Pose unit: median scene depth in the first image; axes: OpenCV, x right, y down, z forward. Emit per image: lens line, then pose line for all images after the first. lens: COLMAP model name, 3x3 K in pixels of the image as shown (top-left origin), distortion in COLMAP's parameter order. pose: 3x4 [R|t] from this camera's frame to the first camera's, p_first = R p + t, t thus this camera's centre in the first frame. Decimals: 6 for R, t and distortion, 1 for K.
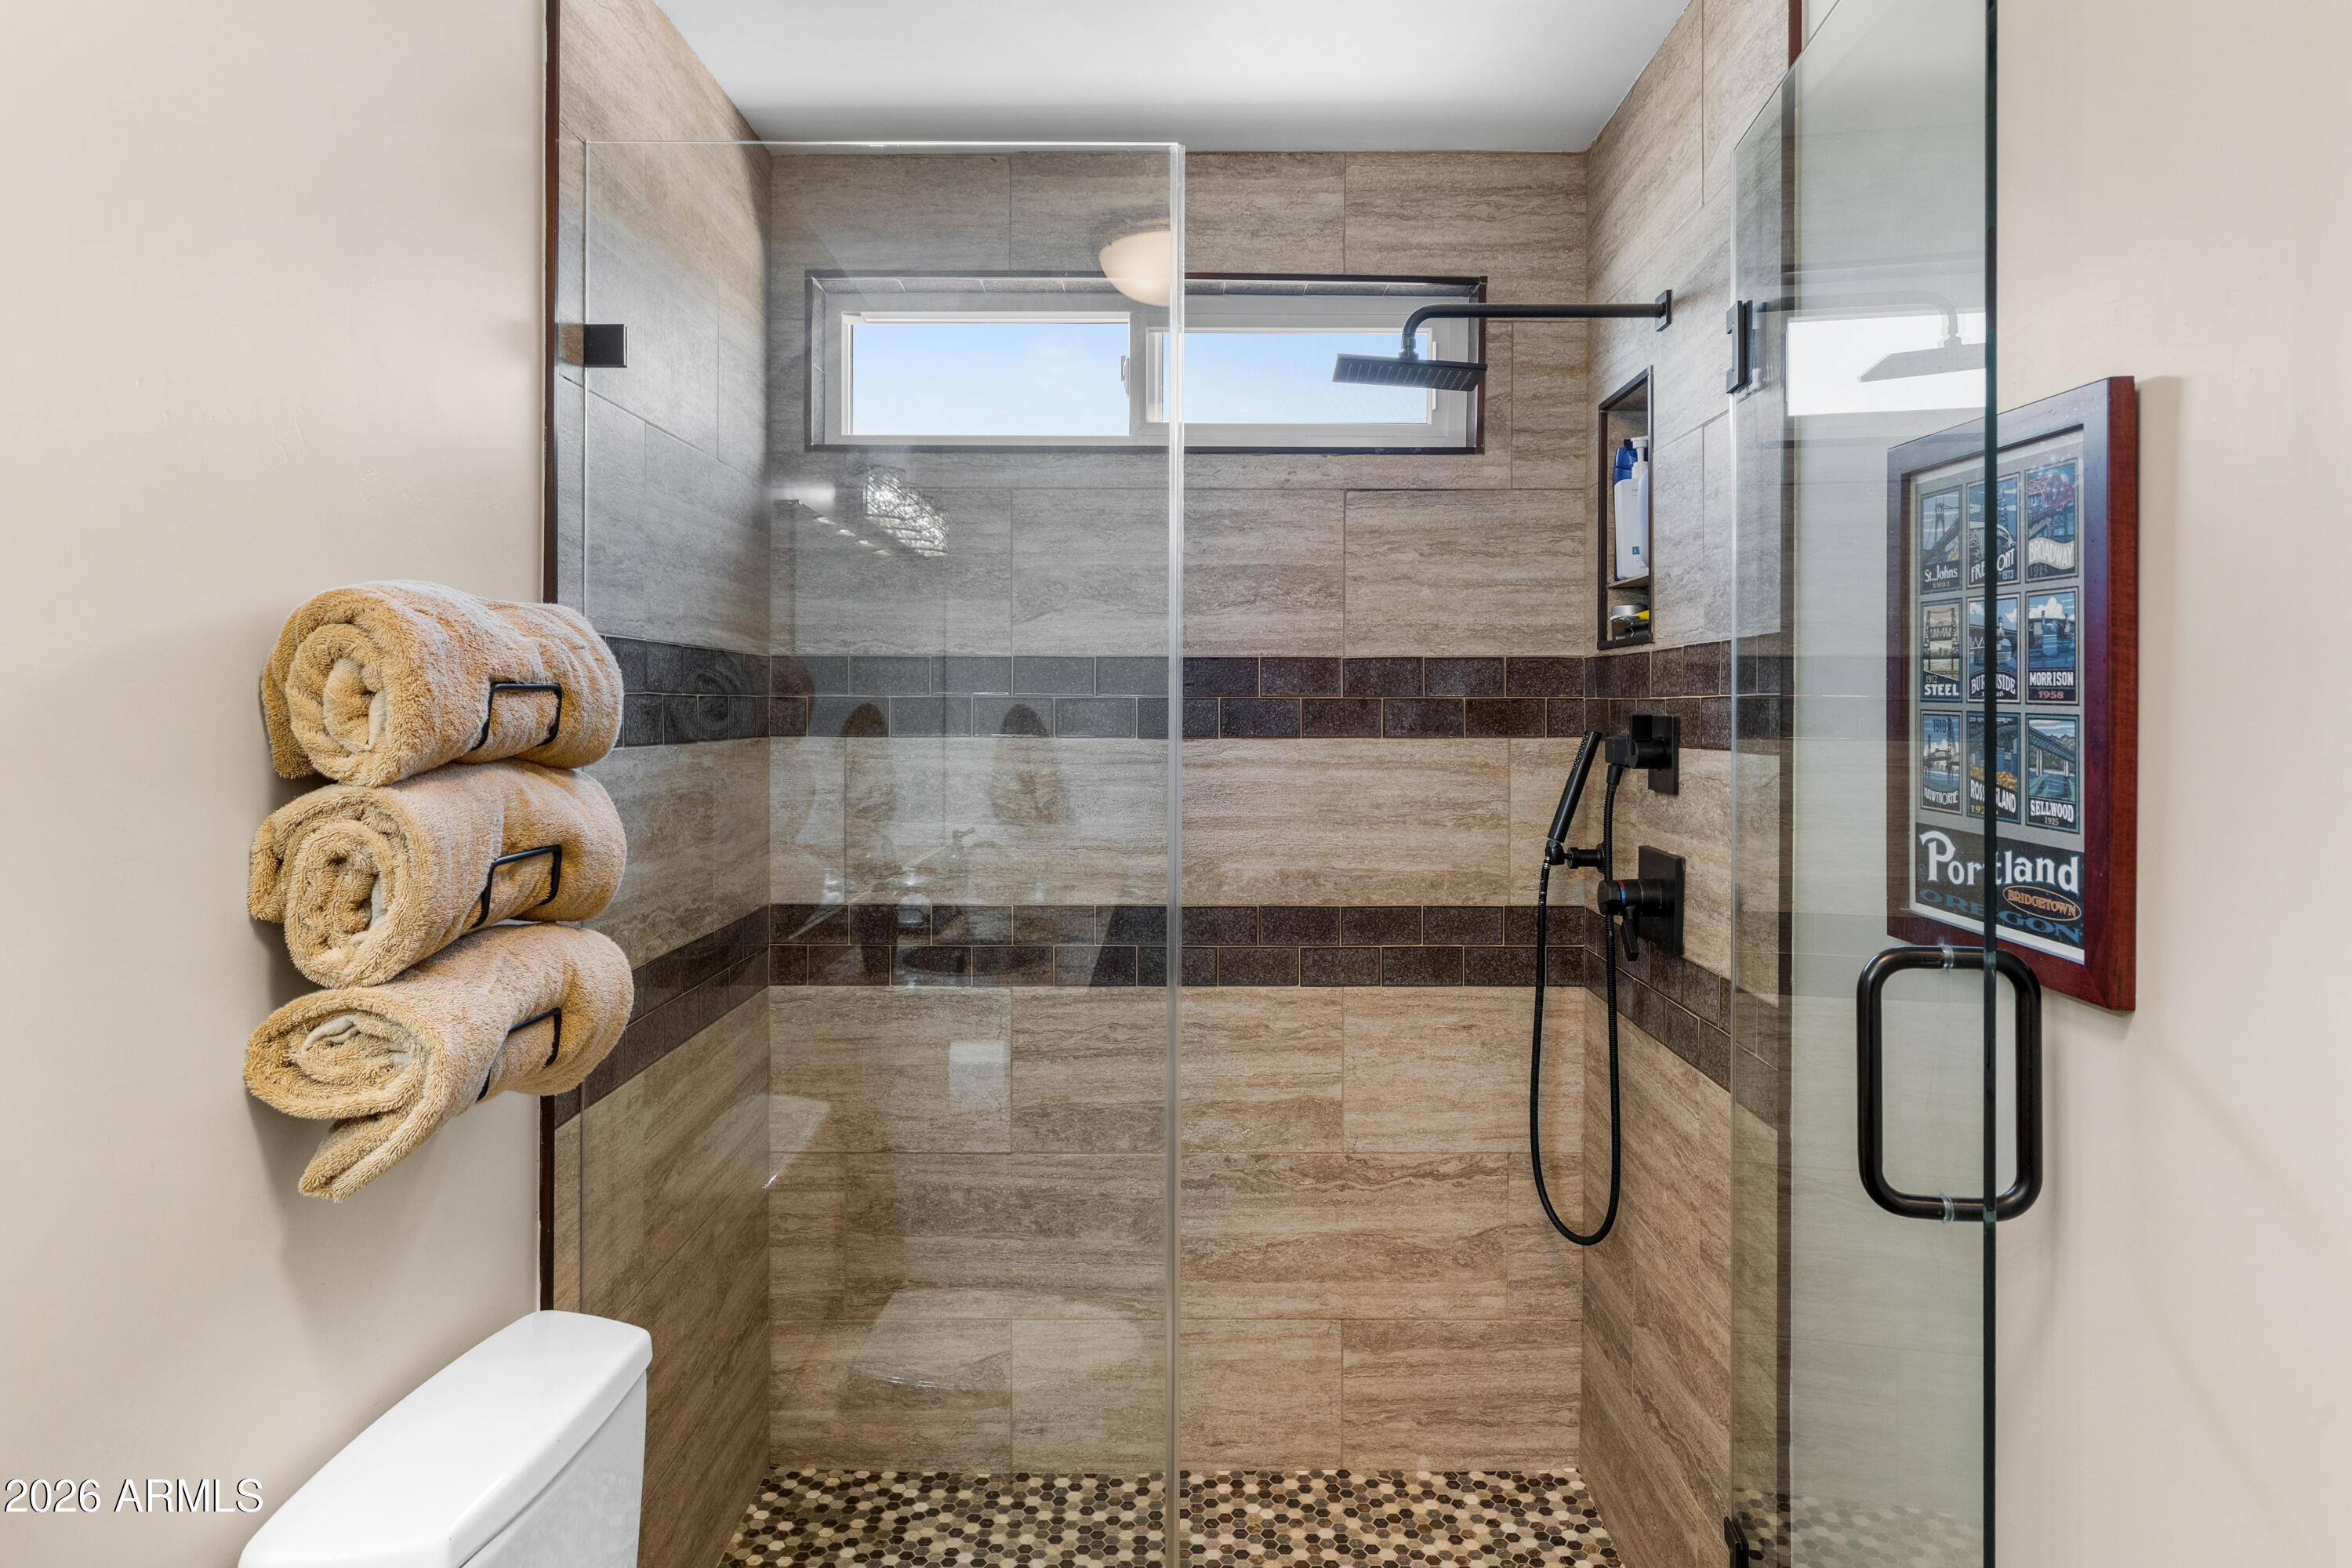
lens RADIAL K [[1438.0, 0, 1172.7], [0, 1438.0, 718.9], [0, 0, 1]] dist [0.002698, 0.002398]
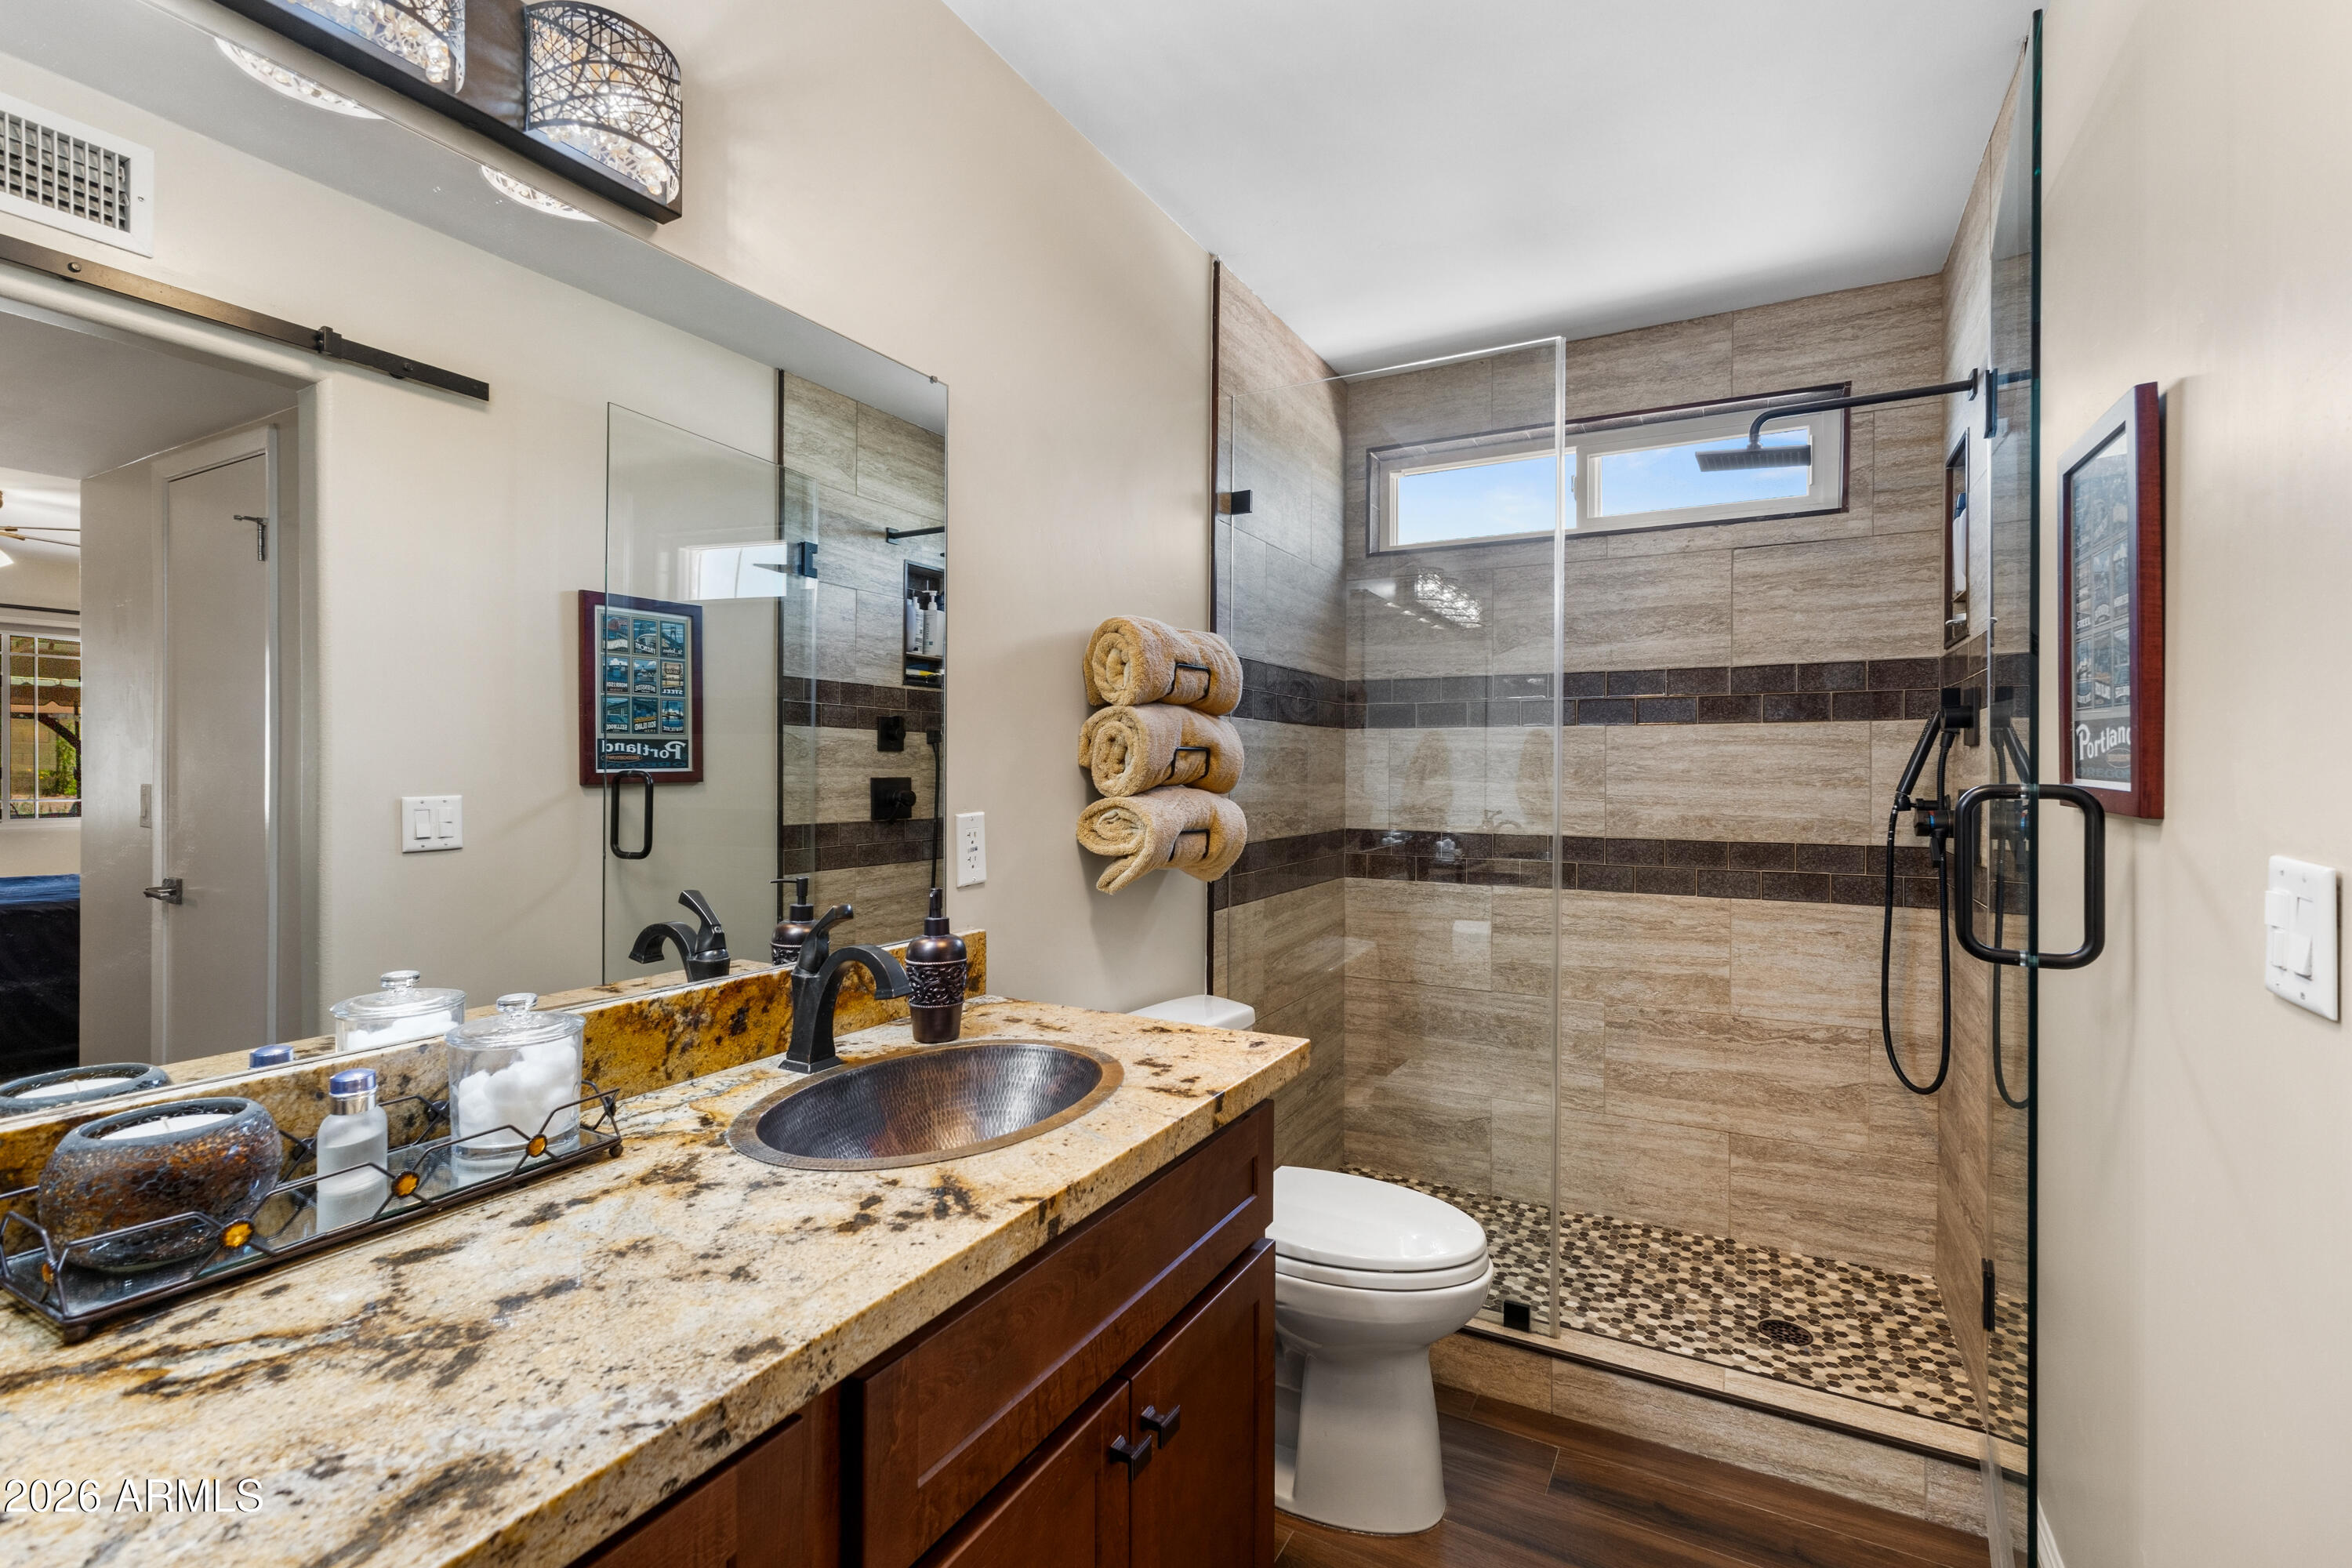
lens RADIAL K [[1032.7, 0, 1185.8], [0, 1032.7, 772.4], [0, 0, 1]] dist [0.019392, 0.000033]
pose [[0.885781, 0.005344, -0.464073, 0.119137], [-0.006509, 0.999978, -0.000908, 0.067125], [0.464059, 0.003824, 0.885796, -0.164088]]
